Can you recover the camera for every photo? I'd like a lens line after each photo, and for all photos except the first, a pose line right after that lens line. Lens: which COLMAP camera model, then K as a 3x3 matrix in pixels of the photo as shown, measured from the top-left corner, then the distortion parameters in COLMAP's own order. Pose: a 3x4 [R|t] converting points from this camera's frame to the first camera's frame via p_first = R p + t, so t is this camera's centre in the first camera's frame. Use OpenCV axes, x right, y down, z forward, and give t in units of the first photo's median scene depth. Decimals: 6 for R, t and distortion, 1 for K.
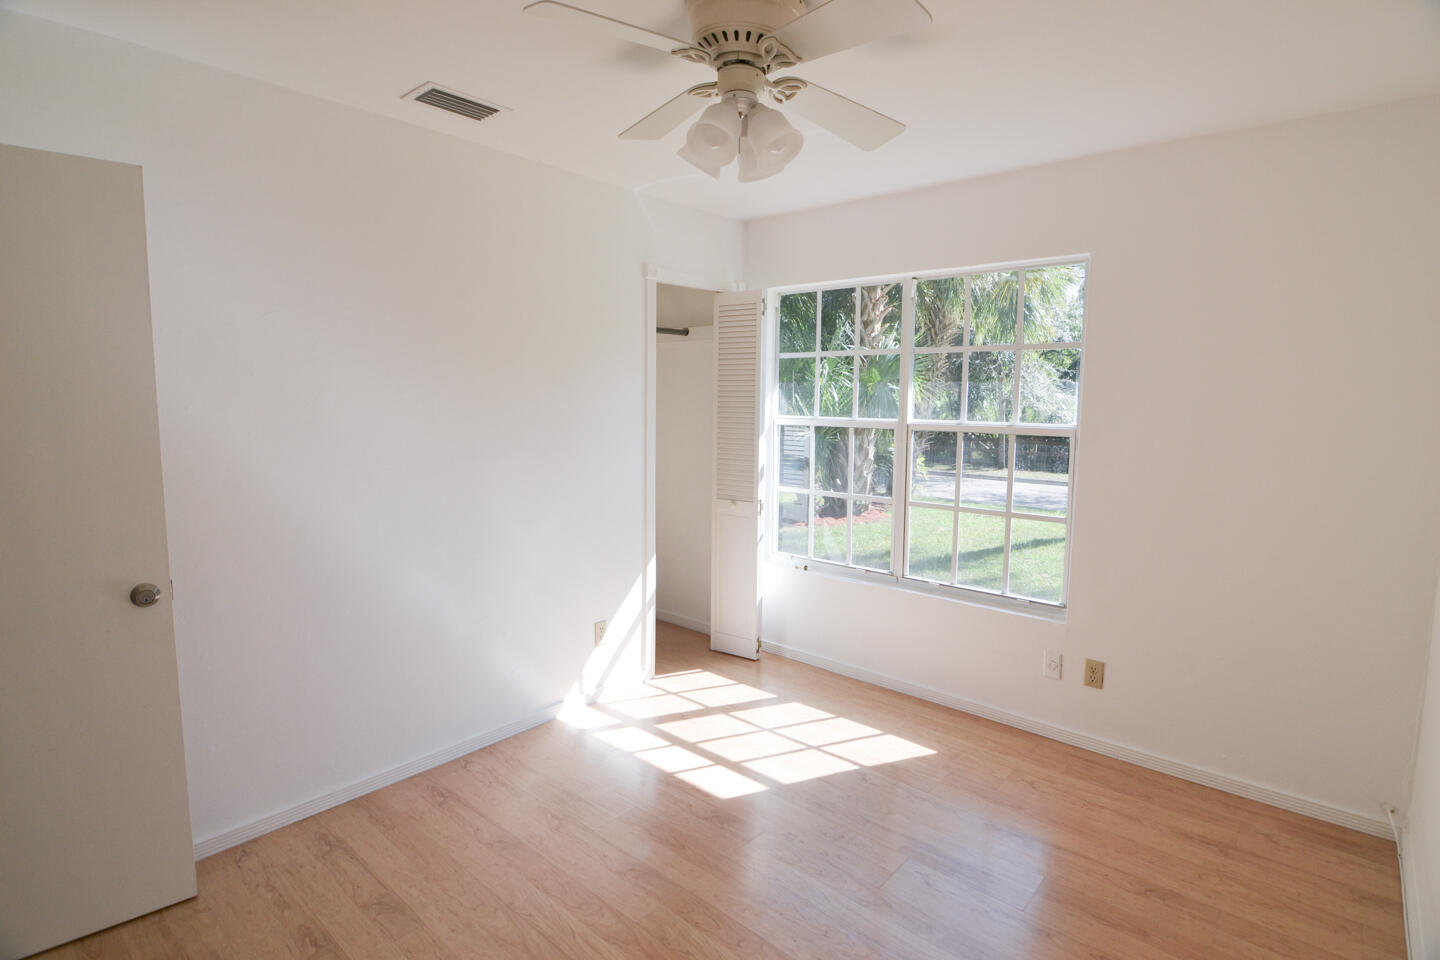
lens RADIAL K [[712.2, 0, 720.0], [0, 712.2, 480.0], [0, 0, 1]] dist [-0.019270, 0.000426]
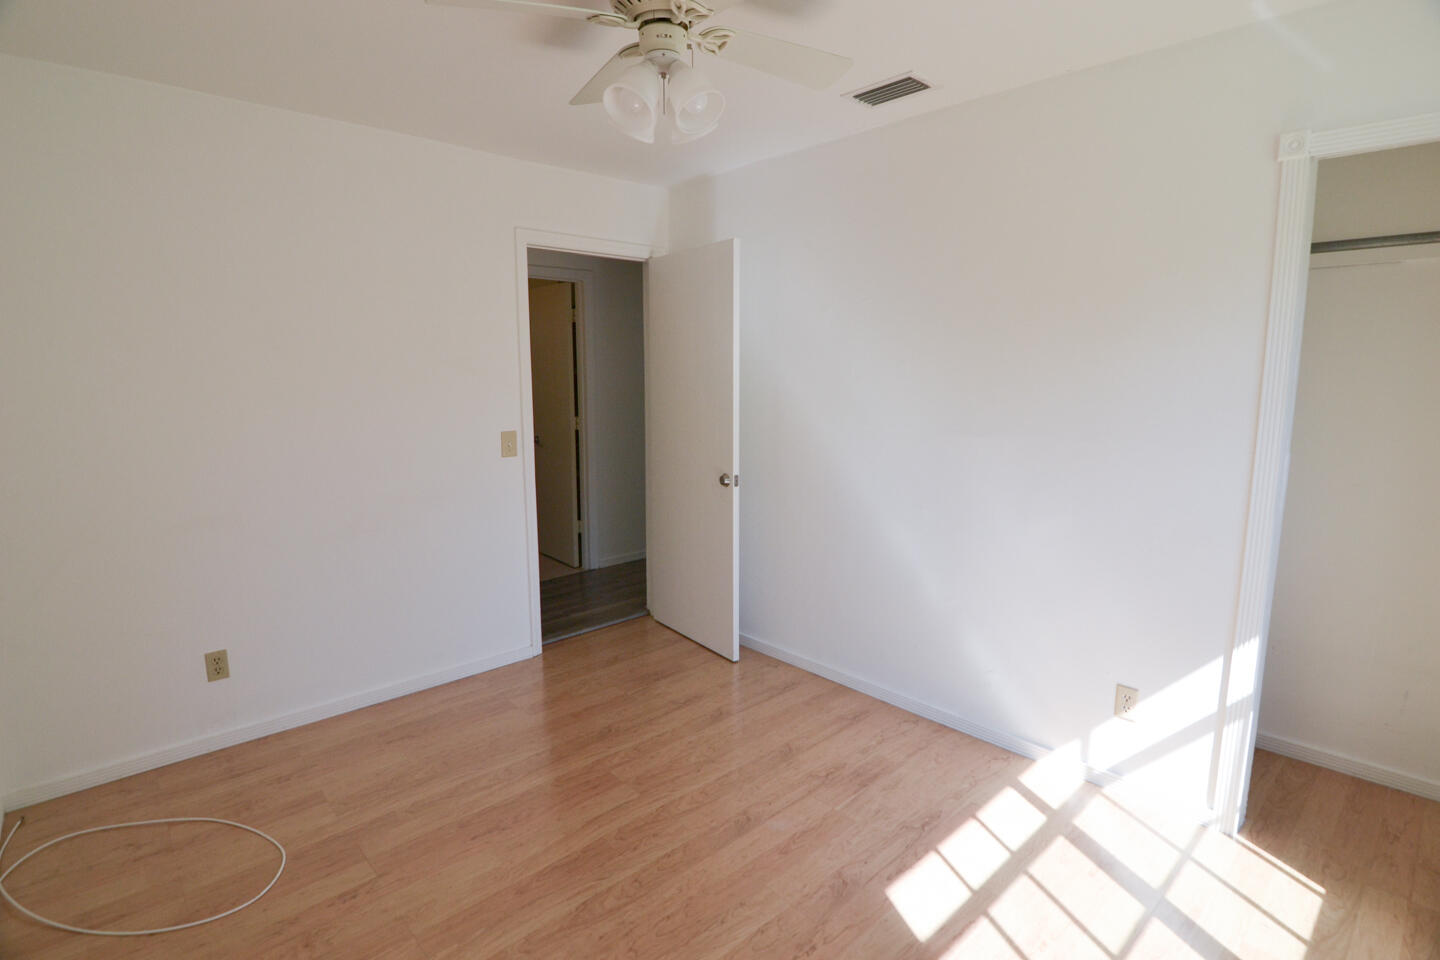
lens RADIAL K [[731.5, 0, 749.4], [0, 731.5, 487.5], [0, 0, 1]] dist [-0.017002, 0.000737]
pose [[-0.096245, 0.142731, -0.985071, 0.627613], [-0.125371, 0.980045, 0.154252, -0.068554], [0.987431, 0.138345, -0.076430, 0.737735]]
